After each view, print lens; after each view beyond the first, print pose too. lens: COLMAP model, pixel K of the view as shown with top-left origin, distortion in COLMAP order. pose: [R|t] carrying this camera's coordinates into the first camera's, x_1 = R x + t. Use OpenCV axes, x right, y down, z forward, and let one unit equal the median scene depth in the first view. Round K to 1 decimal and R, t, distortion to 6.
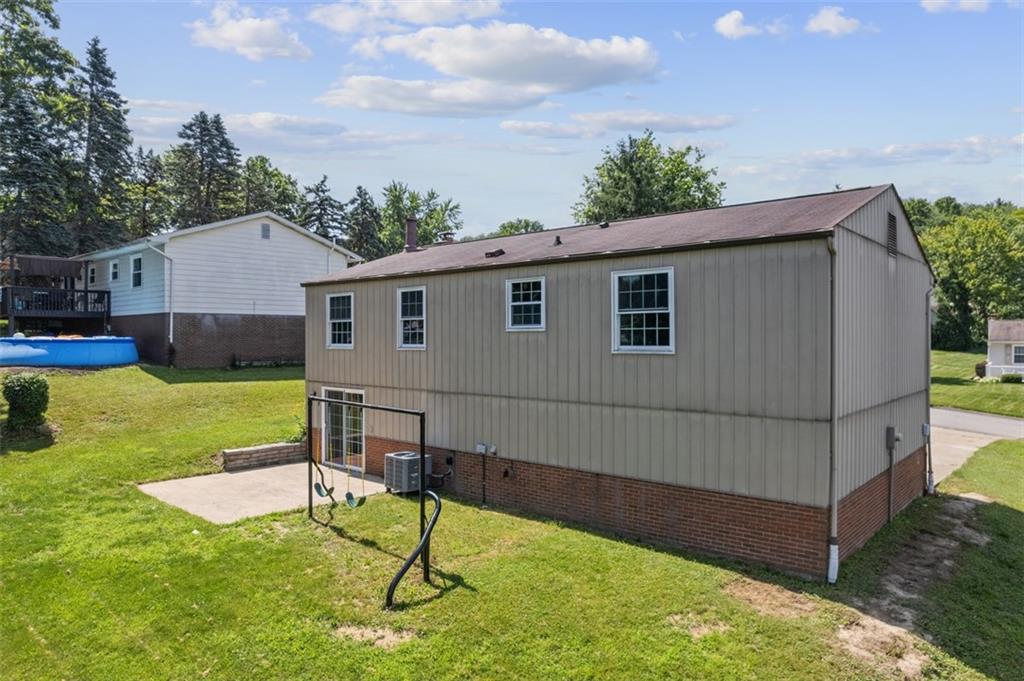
lens RADIAL K [[664.1, 0, 512.0], [0, 664.1, 340.5], [0, 0, 1]] dist [-0.088363, 0.078028]
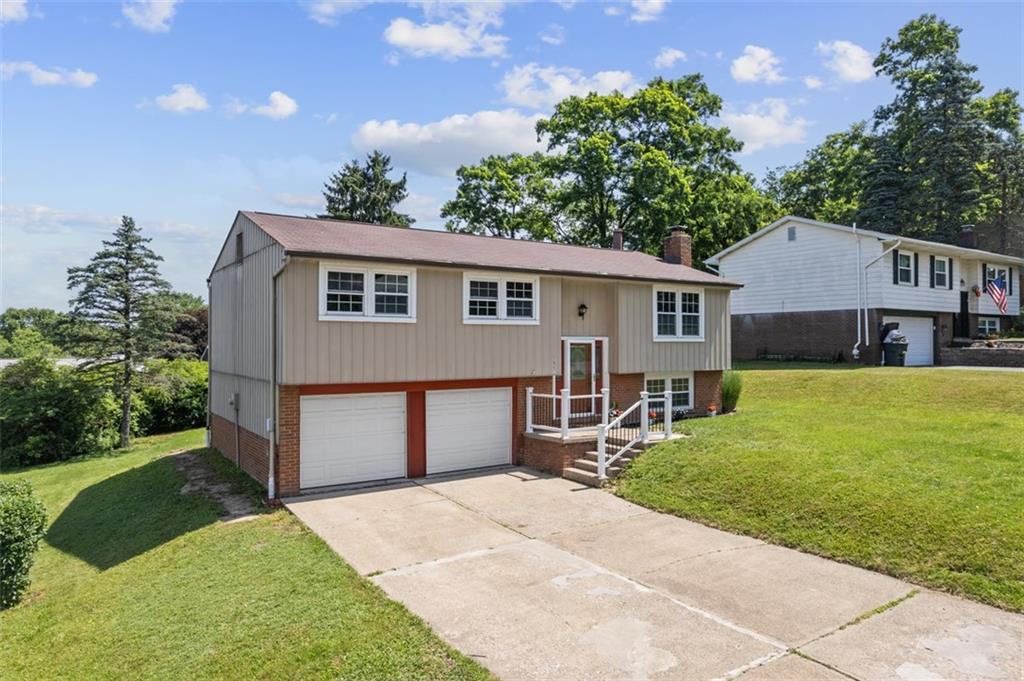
lens RADIAL K [[664.1, 0, 512.0], [0, 664.1, 340.5], [0, 0, 1]] dist [-0.088363, 0.078028]
pose [[-0.229681, -0.003495, -0.973260, 1.282093], [-0.010561, 0.999944, -0.001098, 0.021436], [0.973209, 0.010026, -0.229705, 1.352241]]
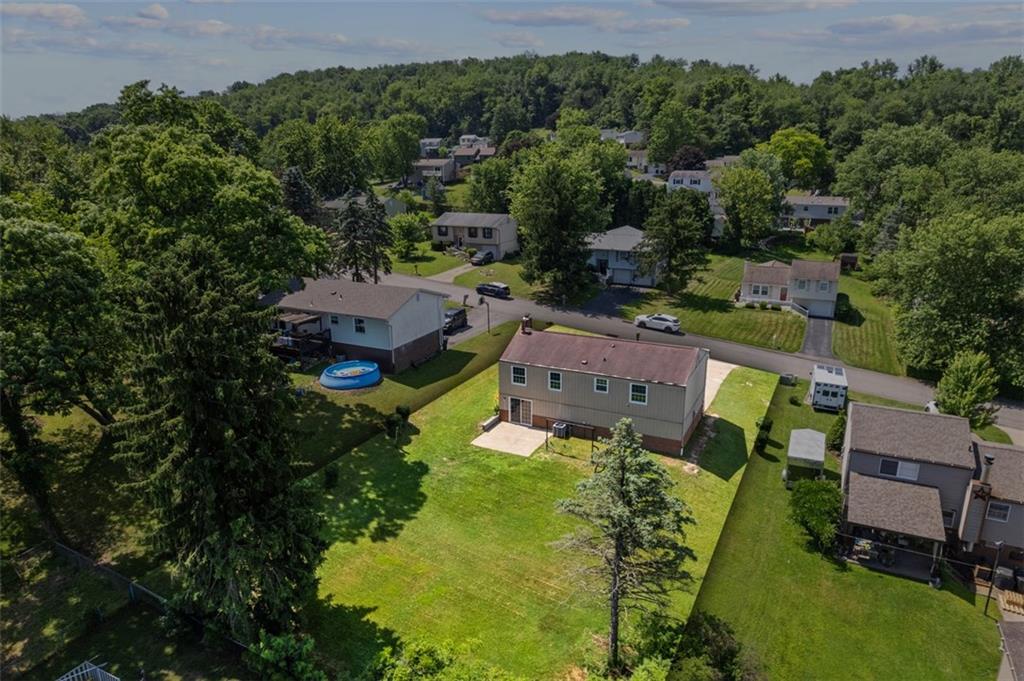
lens RADIAL K [[664.1, 0, 512.0], [0, 664.1, 340.5], [0, 0, 1]] dist [-0.088363, 0.078028]
pose [[0.965111, -0.081606, 0.248801, -1.007512], [0.010081, 0.961069, 0.276125, -0.980134], [-0.261648, -0.263984, 0.928360, -1.608843]]
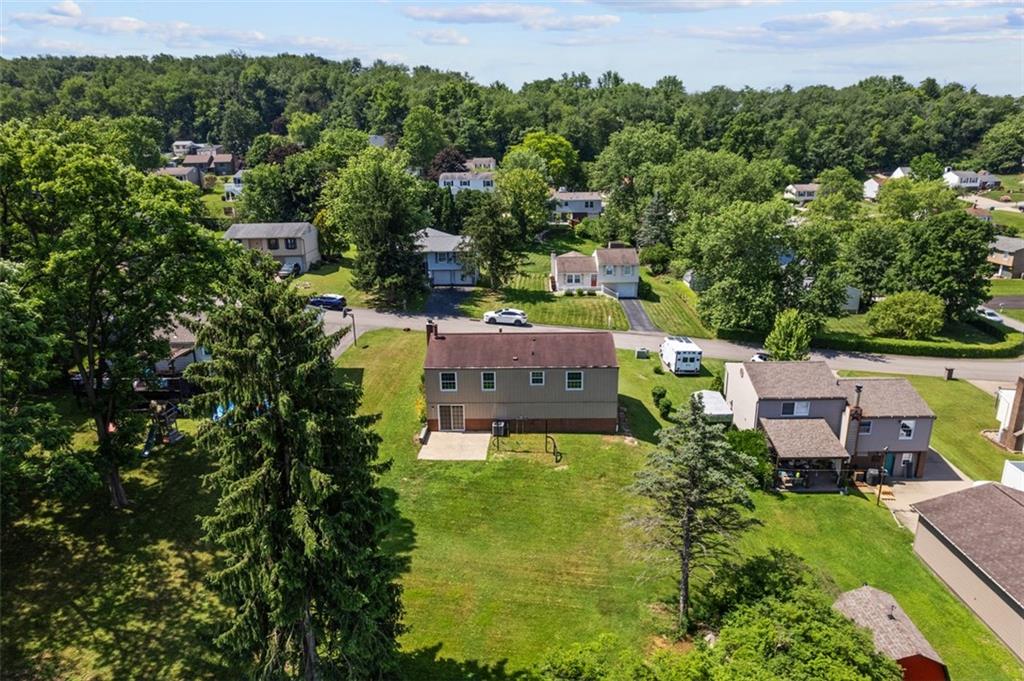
lens RADIAL K [[664.1, 0, 512.0], [0, 664.1, 340.5], [0, 0, 1]] dist [-0.088363, 0.078028]
pose [[0.761788, -0.187603, 0.620068, -1.780432], [0.013913, 0.961668, 0.273862, -0.967797], [-0.647677, -0.199998, 0.735197, -1.180203]]
